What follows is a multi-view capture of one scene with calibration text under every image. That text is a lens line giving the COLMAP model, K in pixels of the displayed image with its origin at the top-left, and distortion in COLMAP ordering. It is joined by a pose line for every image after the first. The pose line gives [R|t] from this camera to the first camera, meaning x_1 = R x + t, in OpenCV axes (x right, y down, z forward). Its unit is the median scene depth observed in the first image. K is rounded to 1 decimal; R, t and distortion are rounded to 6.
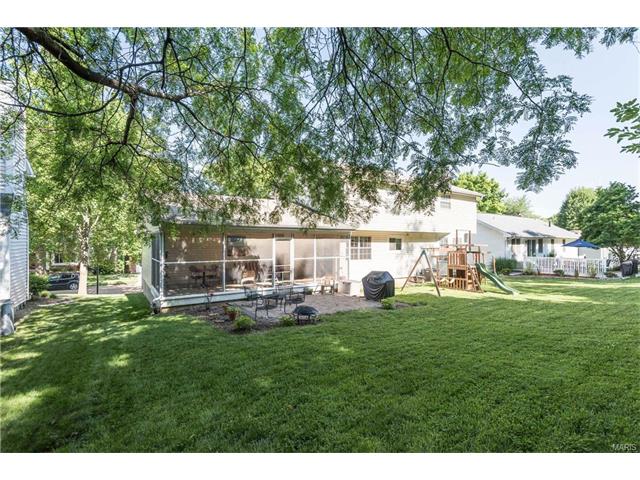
lens RADIAL K [[316.4, 0, 319.9], [0, 316.4, 239.5], [0, 0, 1]] dist [0.000810, 0.000020]
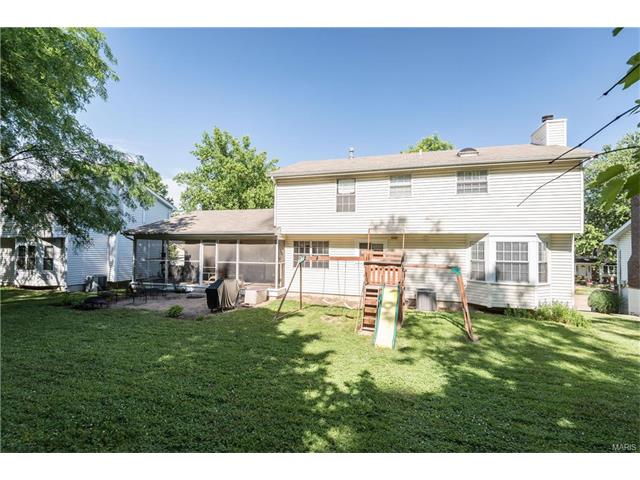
lens RADIAL K [[296.1, 0, 319.9], [0, 296.1, 241.5], [0, 0, 1]] dist [0.018941, -0.001802]
pose [[0.630376, -0.016745, -0.776109, 0.855513], [-0.002330, 0.999722, -0.023463, 0.011338], [0.776286, 0.016599, 0.630162, 0.543911]]
